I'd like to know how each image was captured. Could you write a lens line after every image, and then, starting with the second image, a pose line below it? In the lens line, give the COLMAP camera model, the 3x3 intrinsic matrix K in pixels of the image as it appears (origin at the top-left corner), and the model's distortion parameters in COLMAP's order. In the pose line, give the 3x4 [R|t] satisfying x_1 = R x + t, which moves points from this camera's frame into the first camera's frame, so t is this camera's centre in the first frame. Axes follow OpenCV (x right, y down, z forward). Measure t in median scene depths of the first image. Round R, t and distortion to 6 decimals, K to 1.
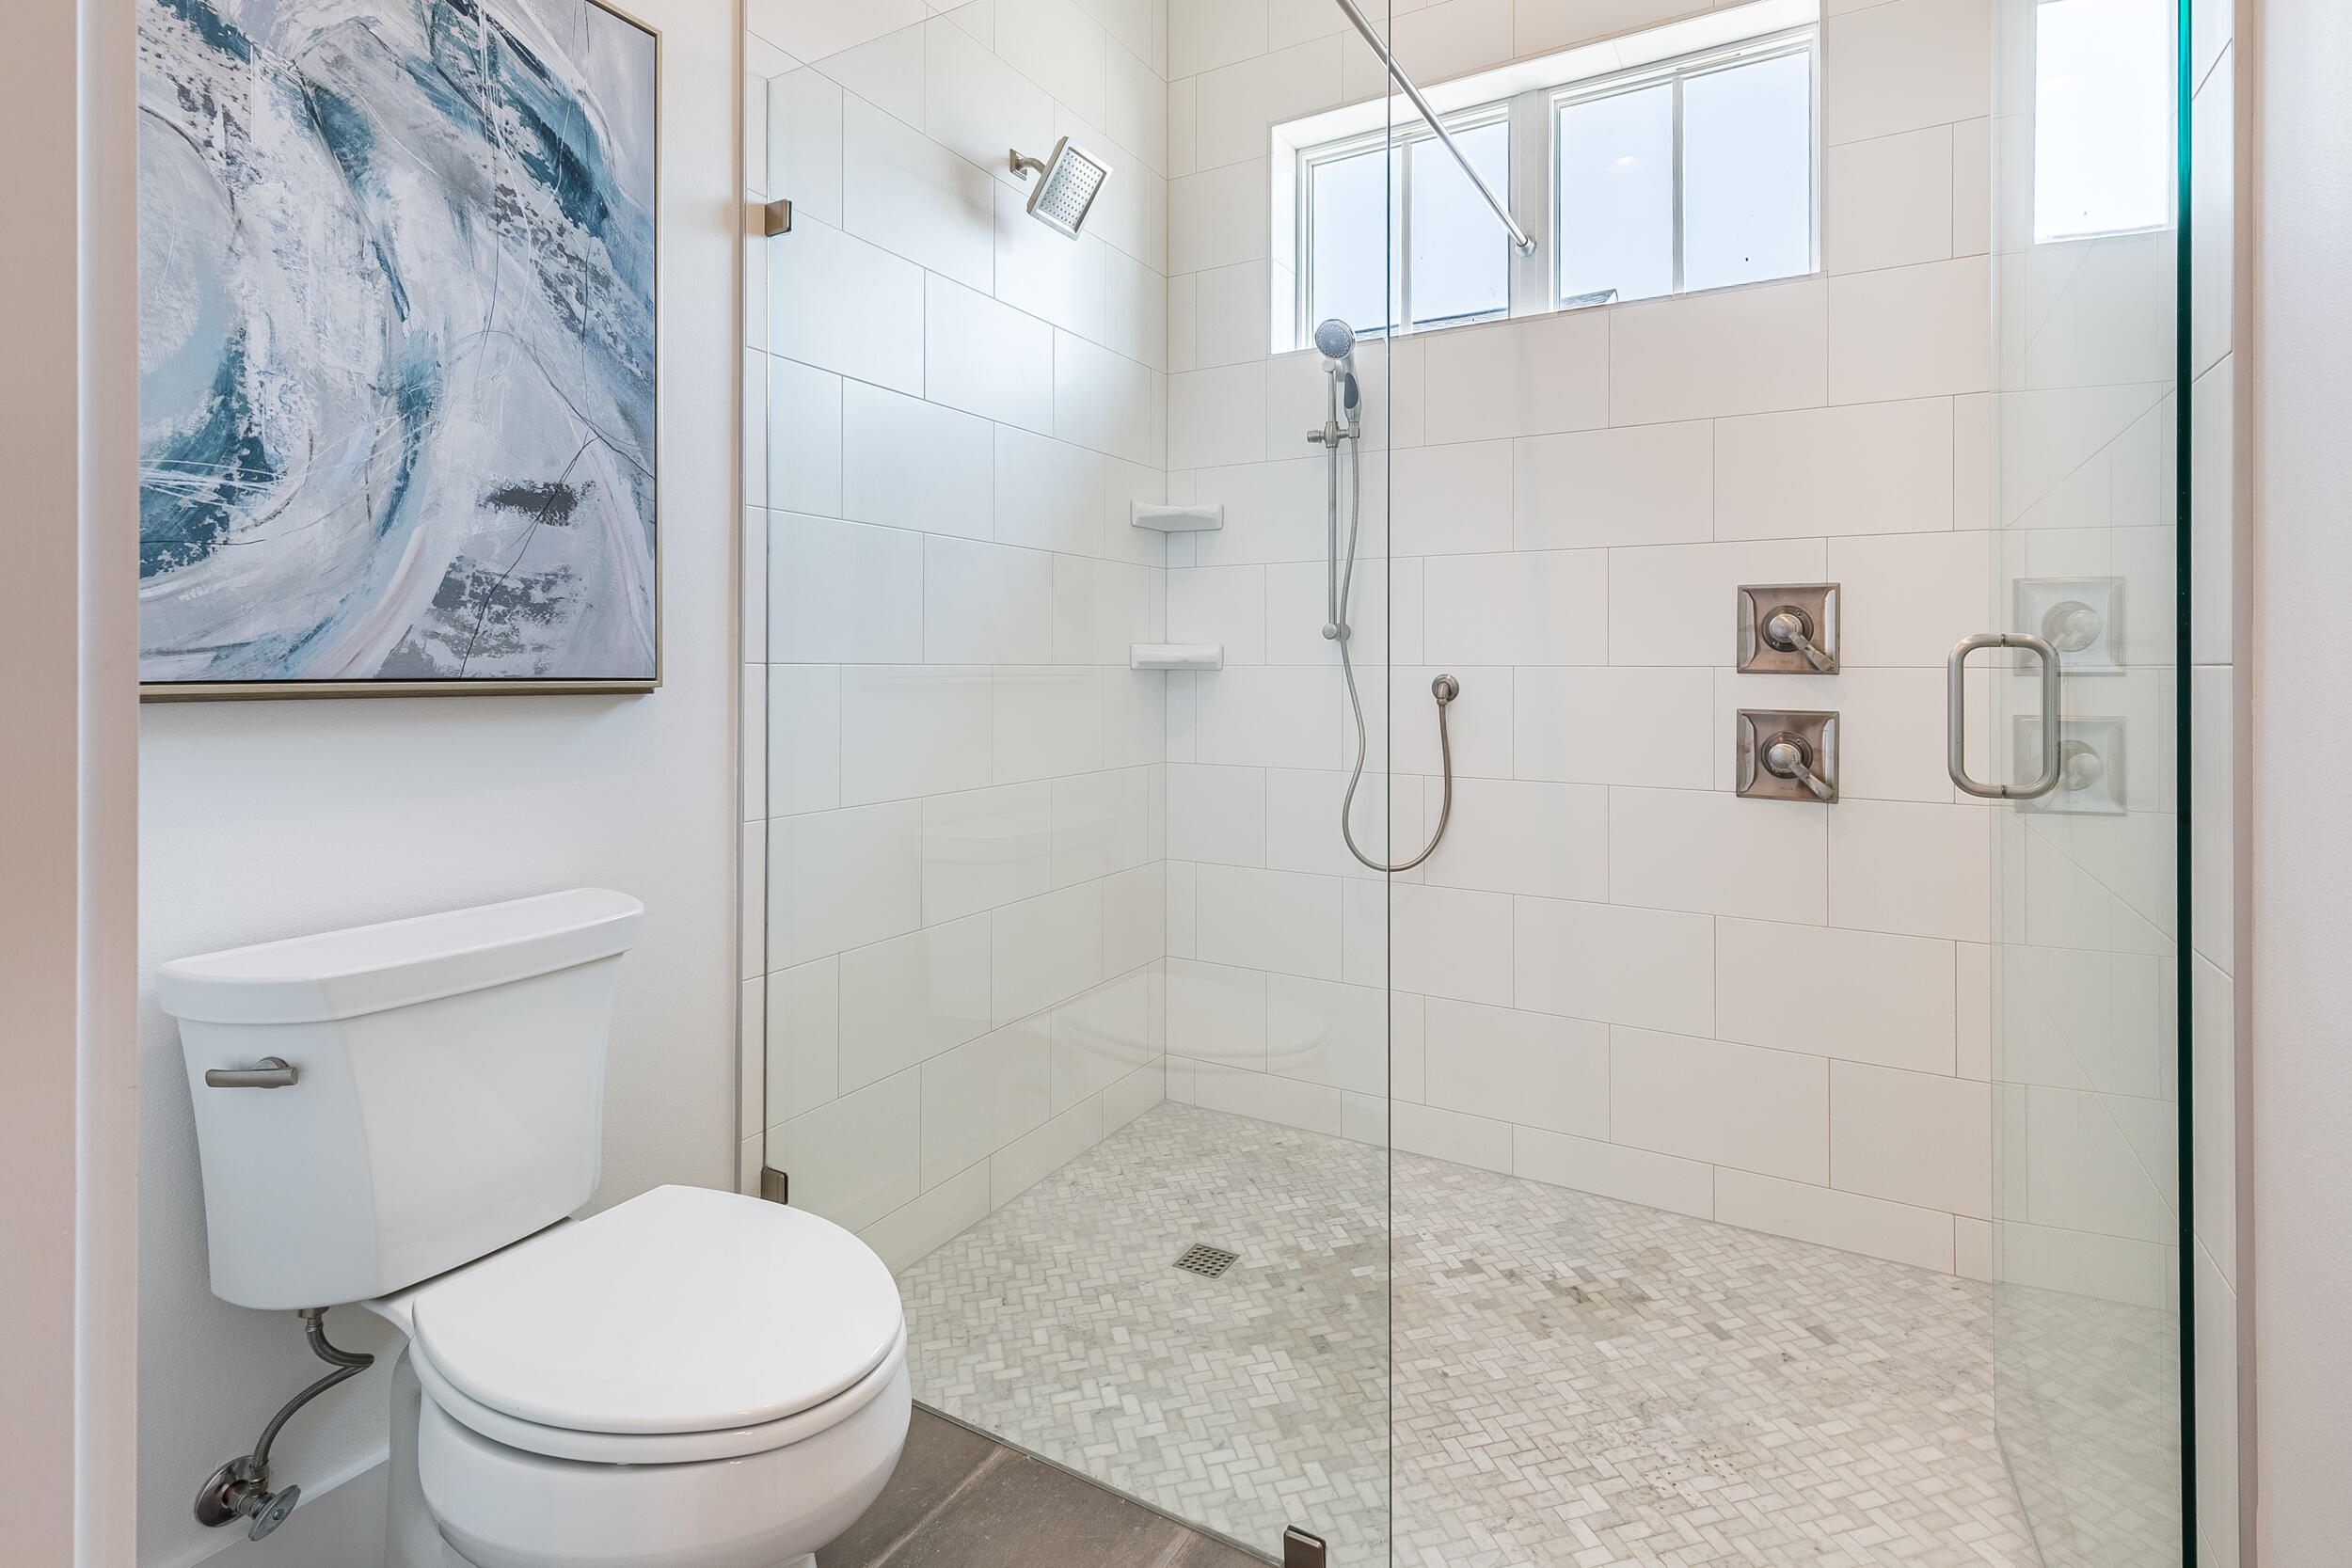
lens RADIAL K [[1113.1, 0, 1180.6], [0, 1113.1, 686.6], [0, 0, 1]] dist [0.002916, 0.000265]
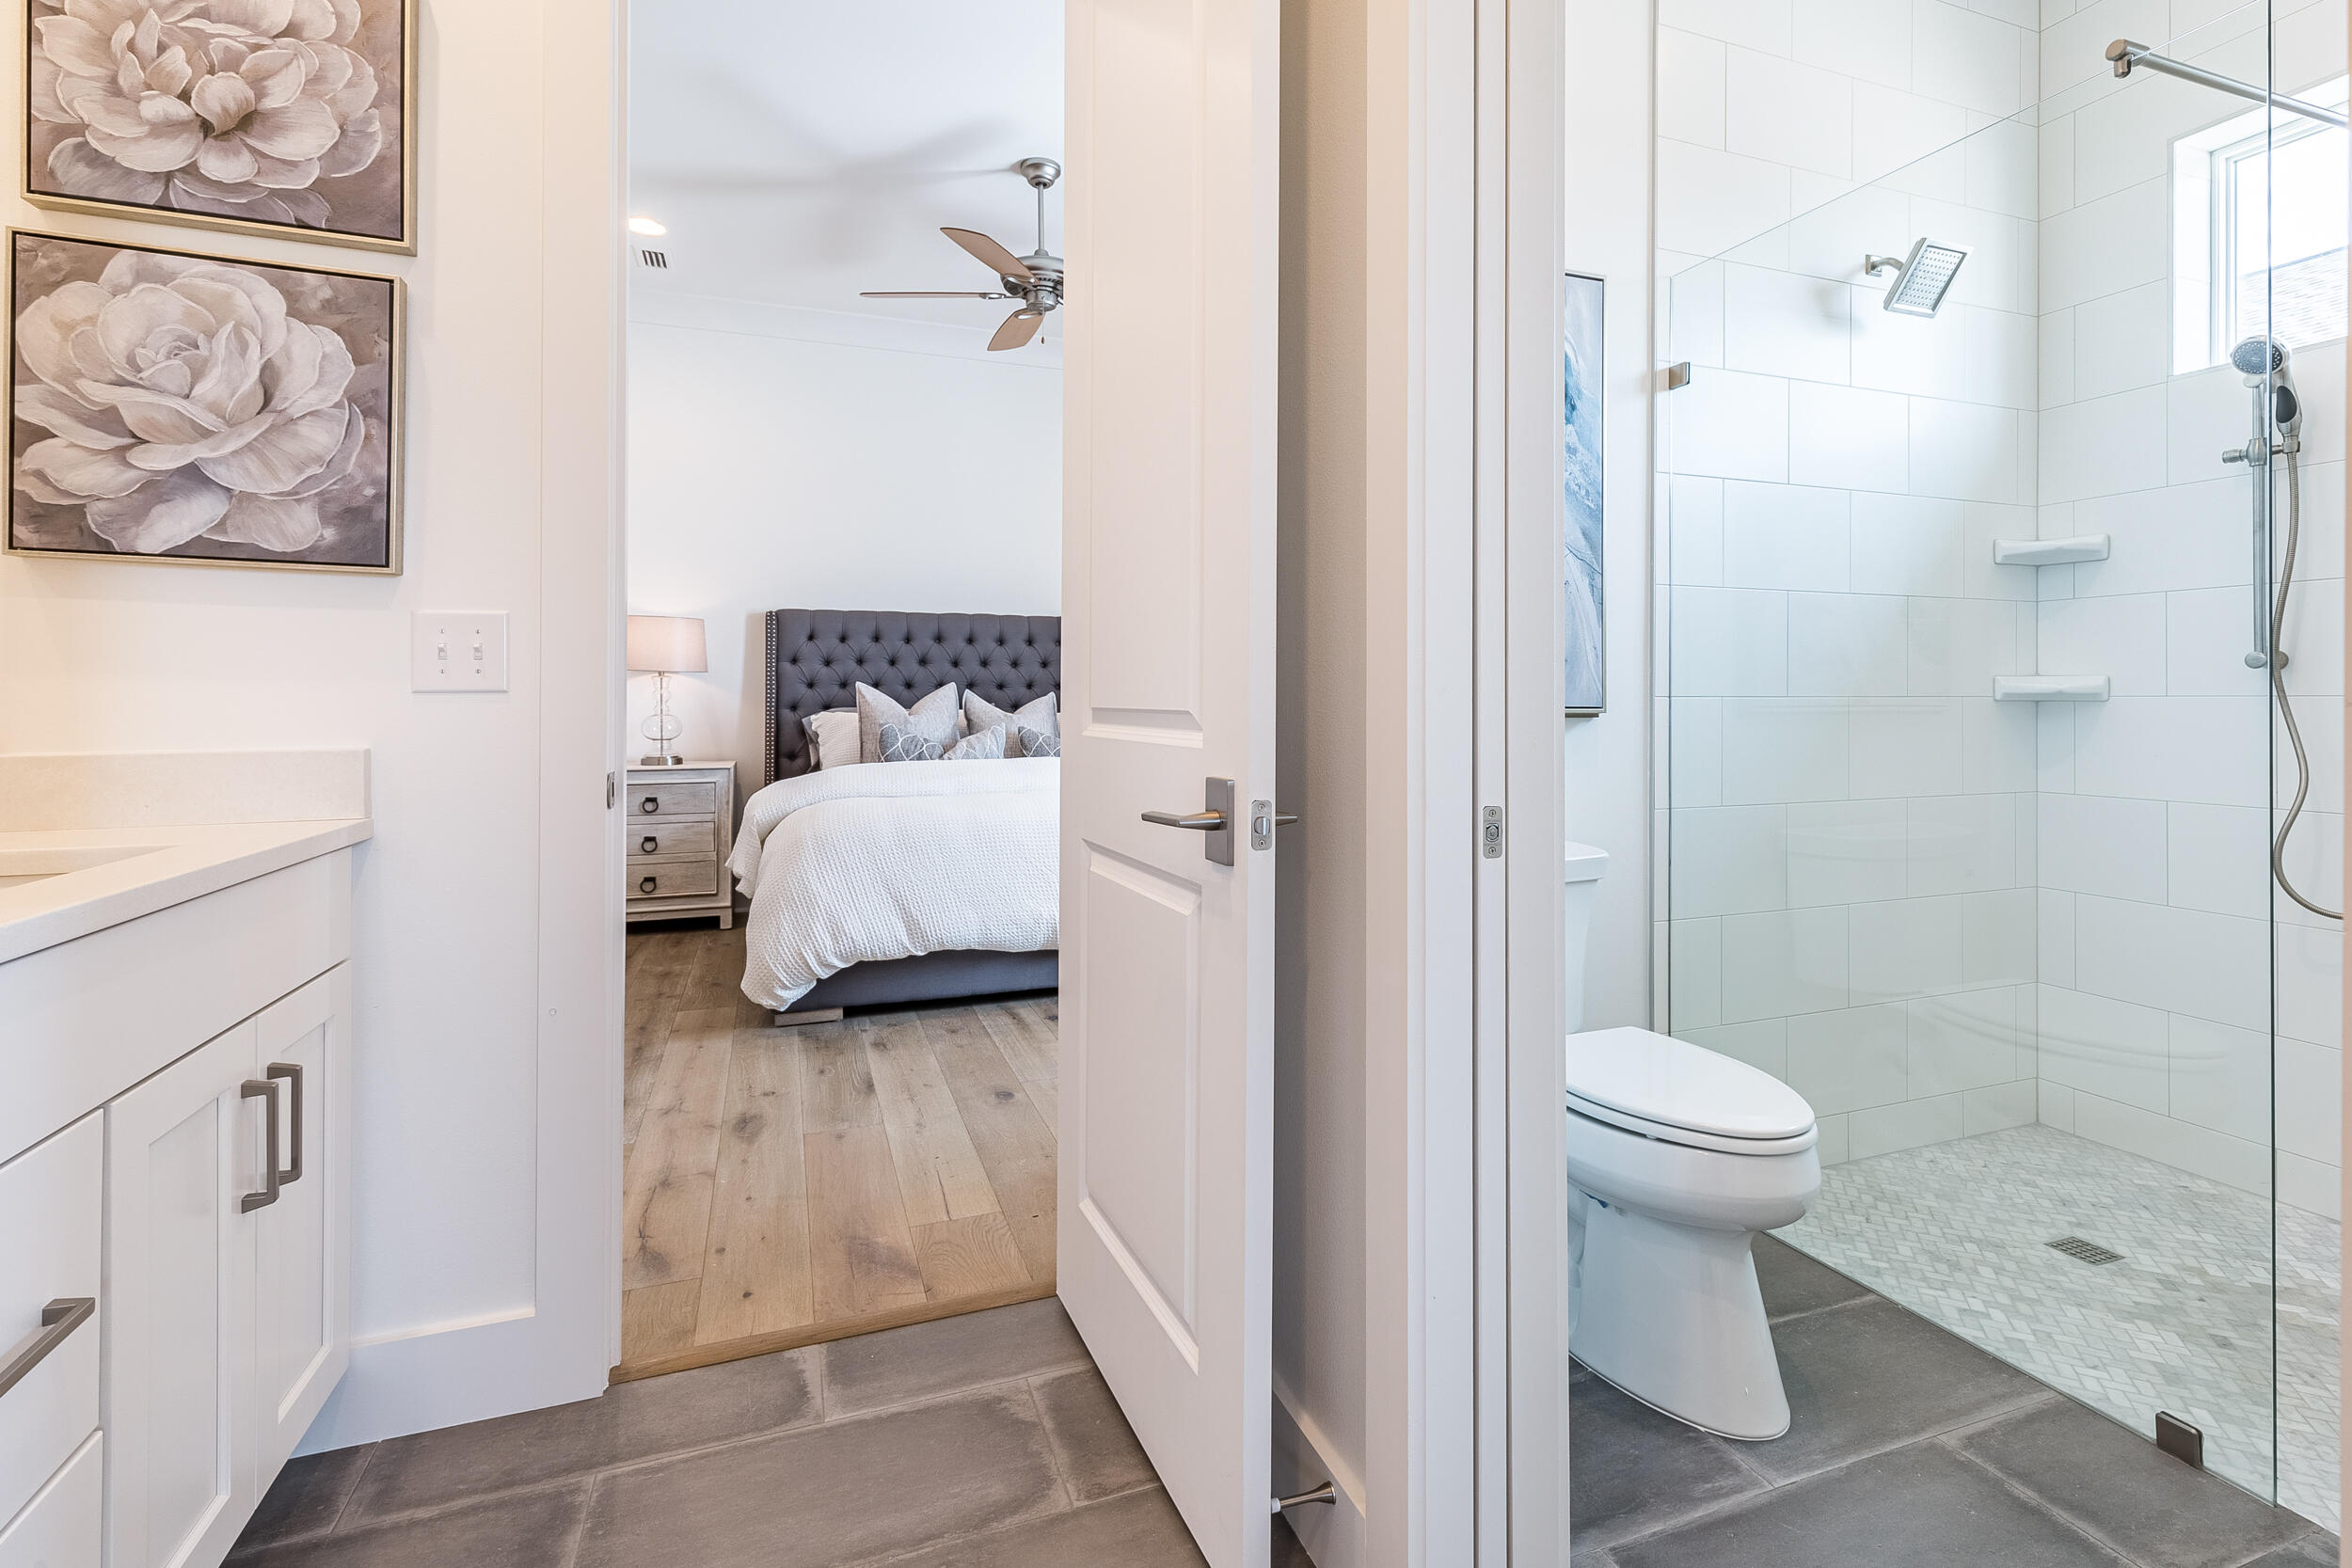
lens RADIAL K [[1085.8, 0, 1192.9], [0, 1085.8, 696.5], [0, 0, 1]] dist [0.001482, -0.000274]
pose [[0.778724, -0.002529, -0.627361, 0.012864], [-0.008465, 0.999858, -0.014538, 0.003095], [0.627309, 0.016632, 0.778593, -0.366705]]
